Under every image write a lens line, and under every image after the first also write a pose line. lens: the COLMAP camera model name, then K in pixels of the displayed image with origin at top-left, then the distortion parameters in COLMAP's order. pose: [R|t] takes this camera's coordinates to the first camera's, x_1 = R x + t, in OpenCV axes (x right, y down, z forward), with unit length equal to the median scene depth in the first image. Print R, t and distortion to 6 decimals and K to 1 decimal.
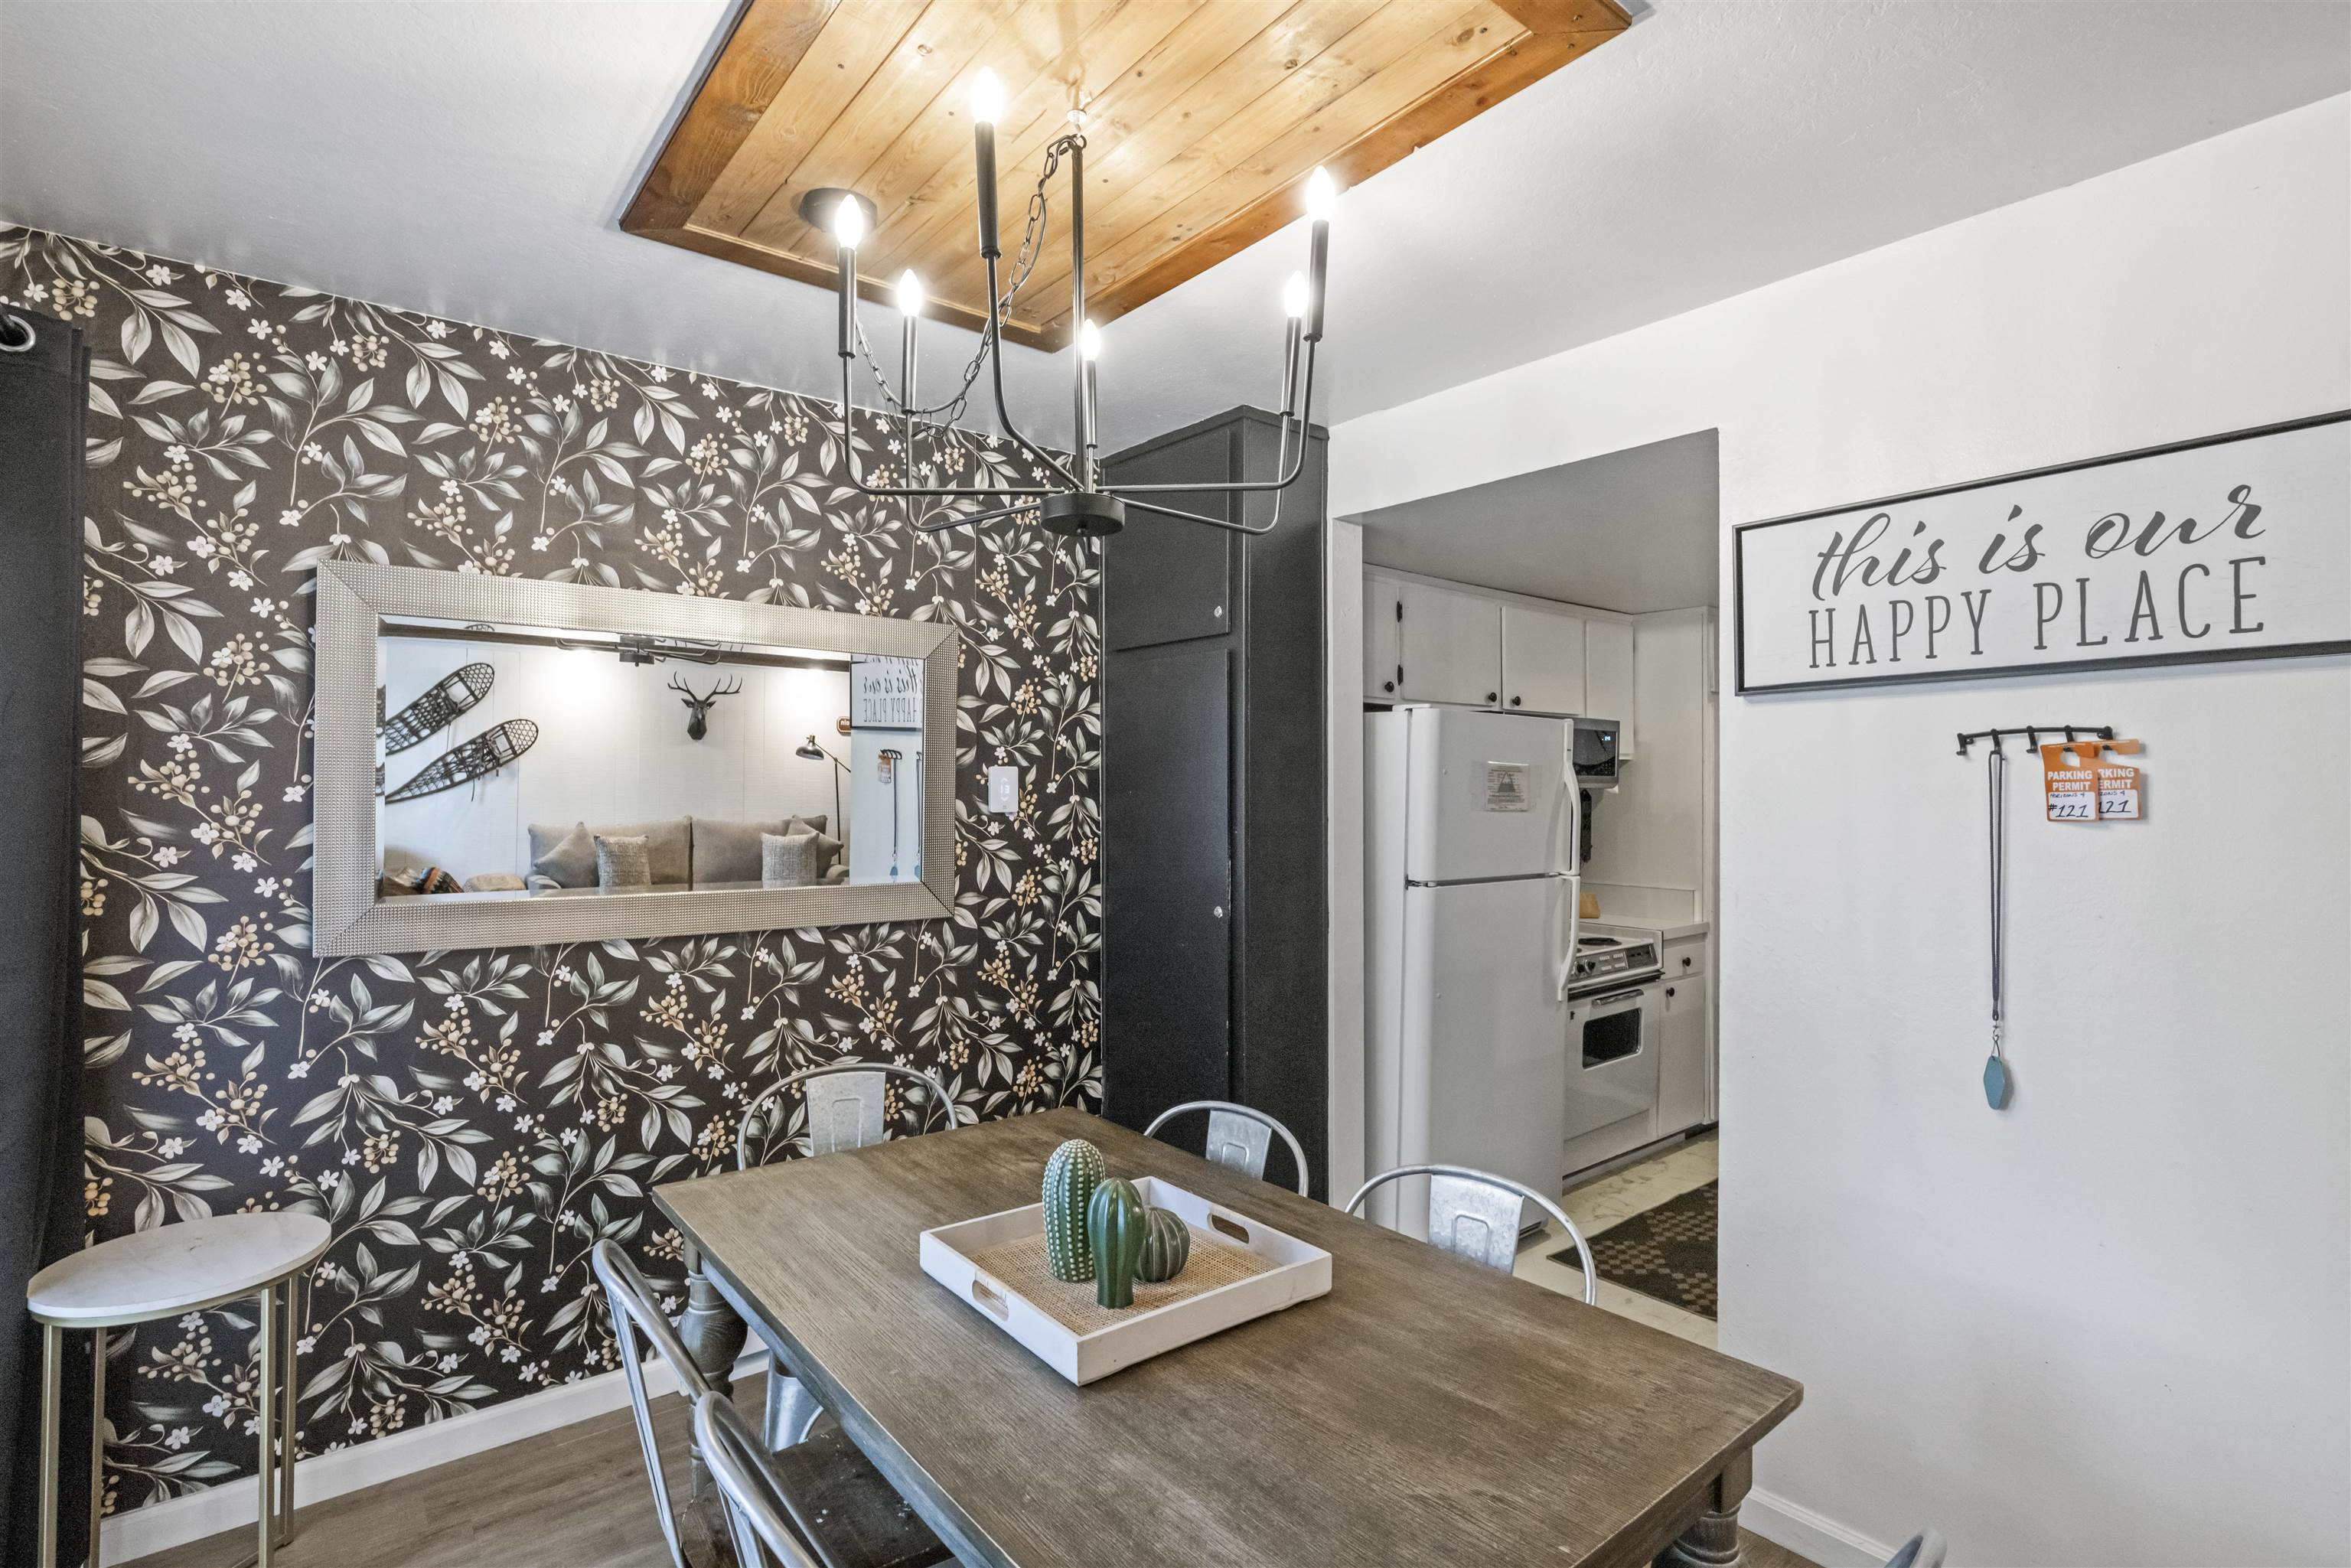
lens RADIAL K [[1108.5, 0, 1175.5], [0, 1108.5, 784.0], [0, 0, 1]] dist [-0.000800, -0.000283]
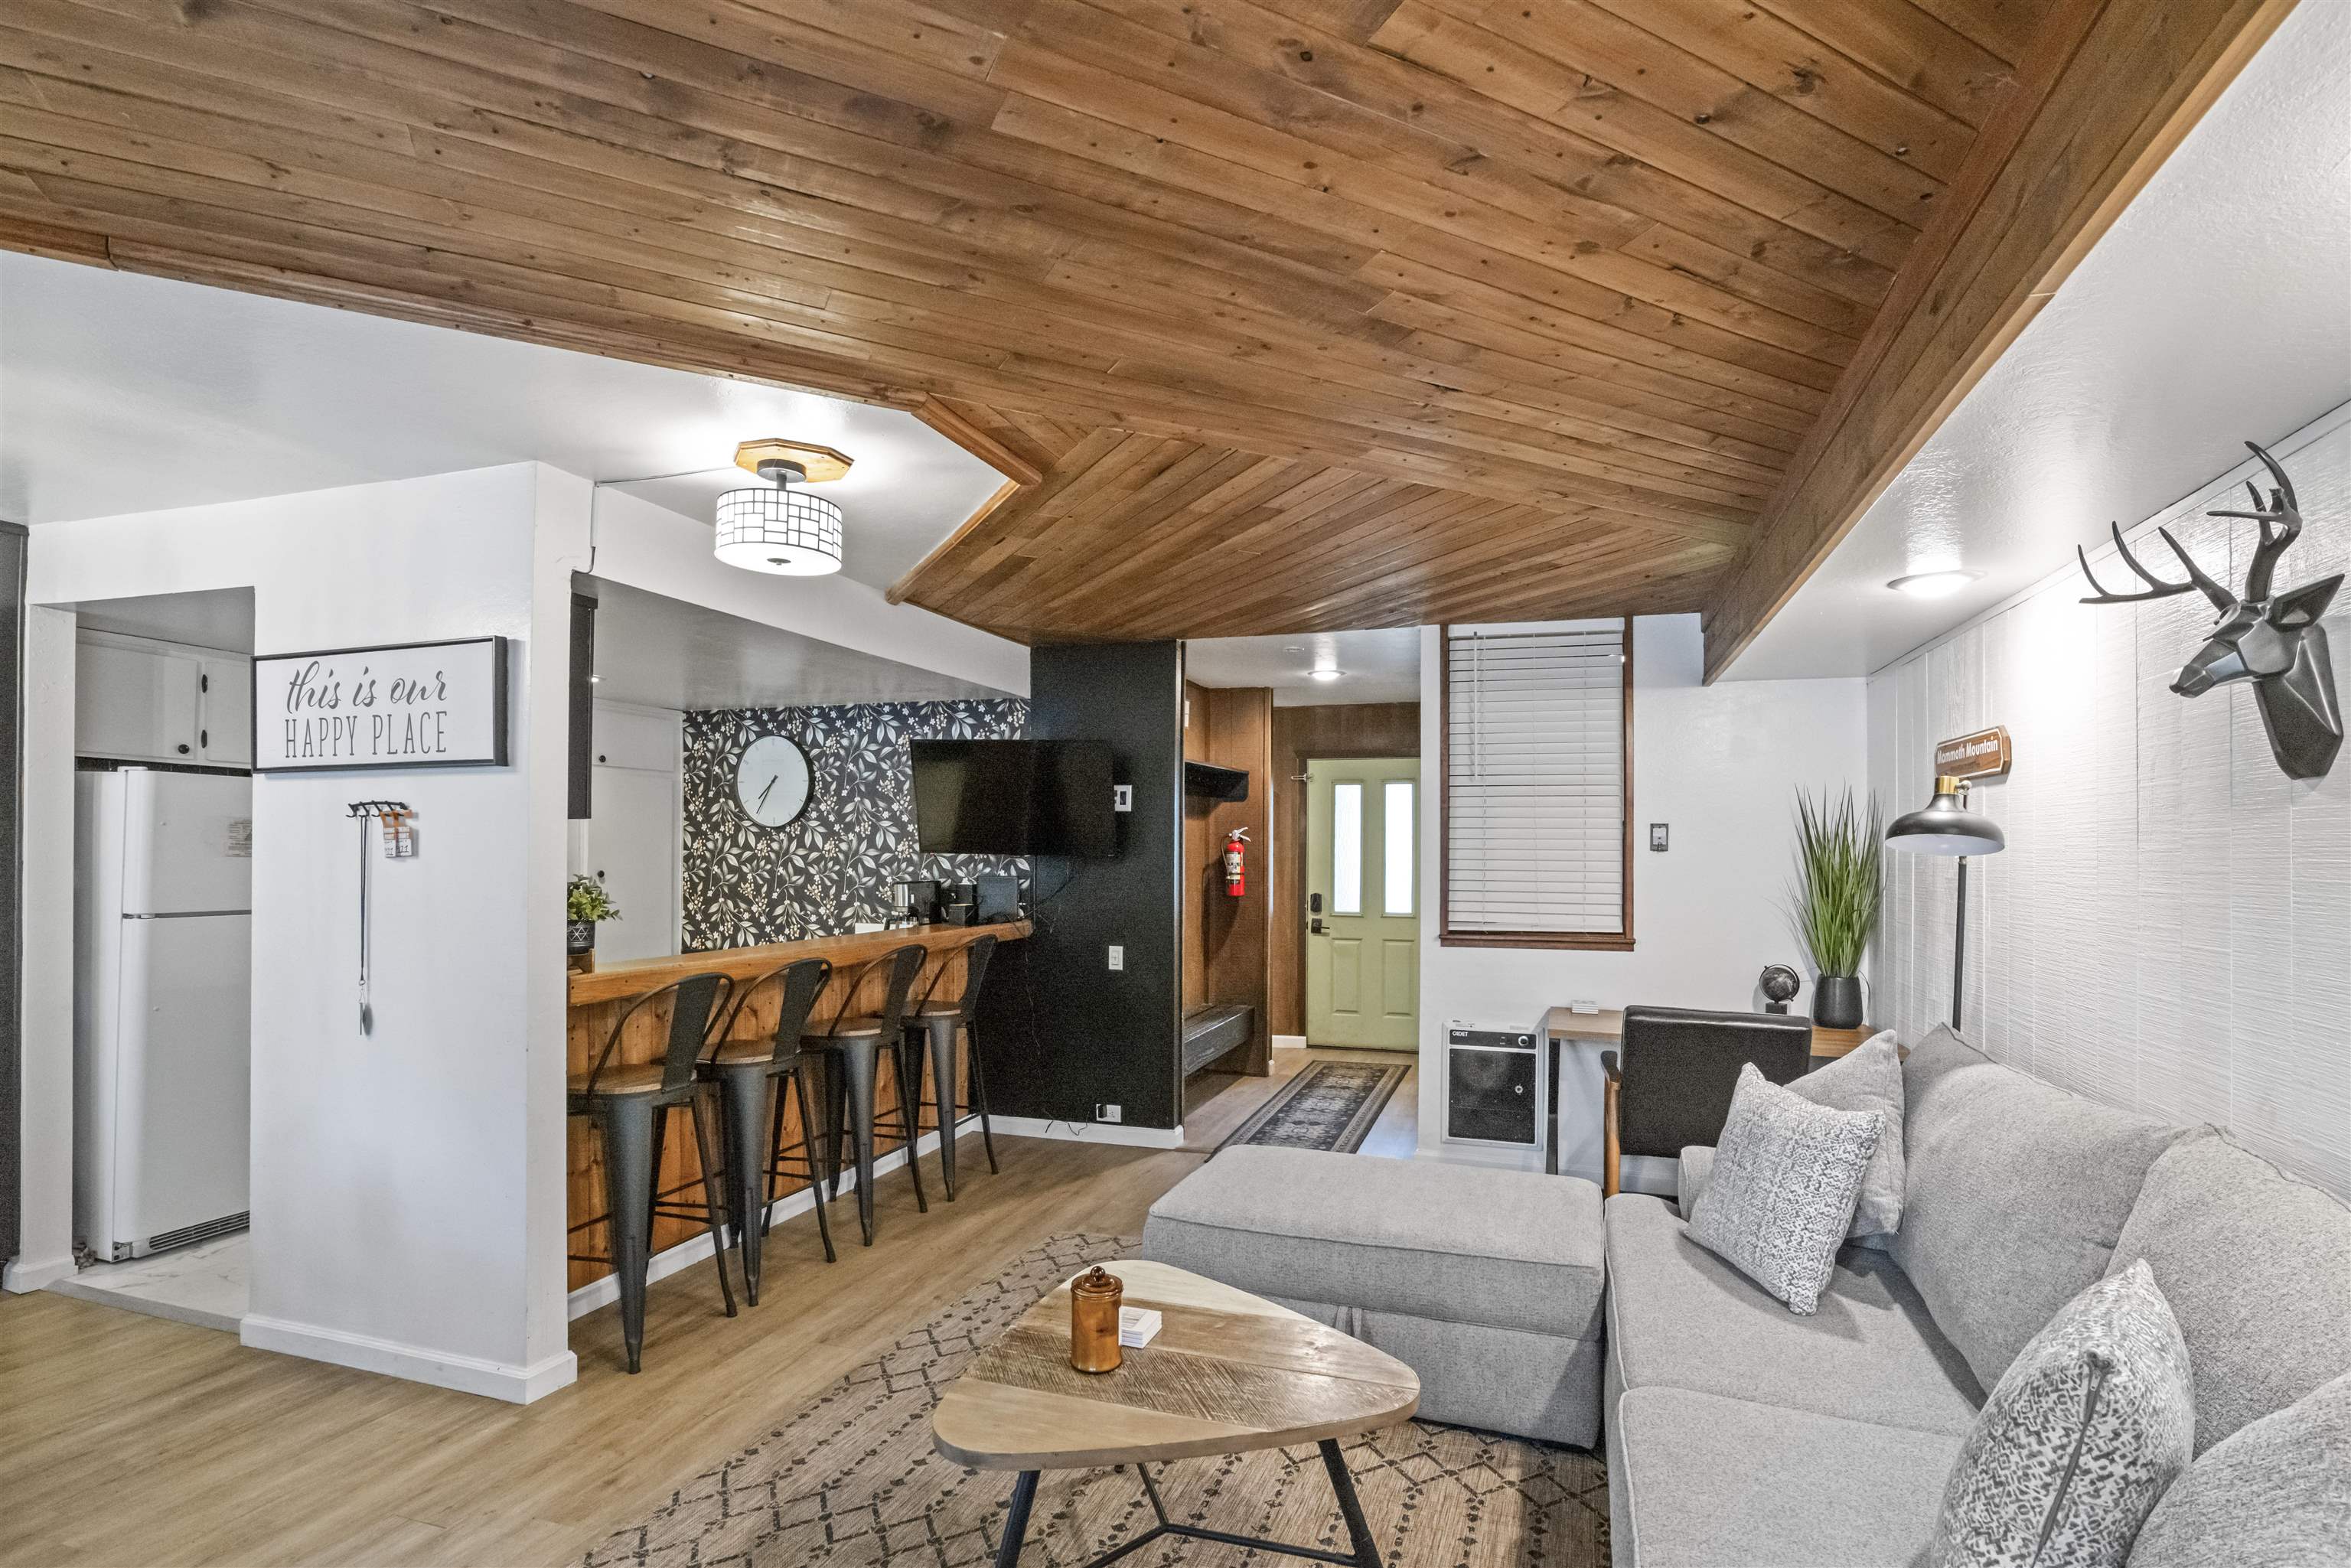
lens RADIAL K [[1116.7, 0, 1179.3], [0, 1116.7, 836.3], [0, 0, 1]] dist [0.000159, 0.000206]
pose [[0.847024, 0.005165, 0.531529, 0.805454], [-0.005738, 0.999983, -0.000573, -0.004190], [-0.531523, -0.002564, 0.847040, -0.941124]]
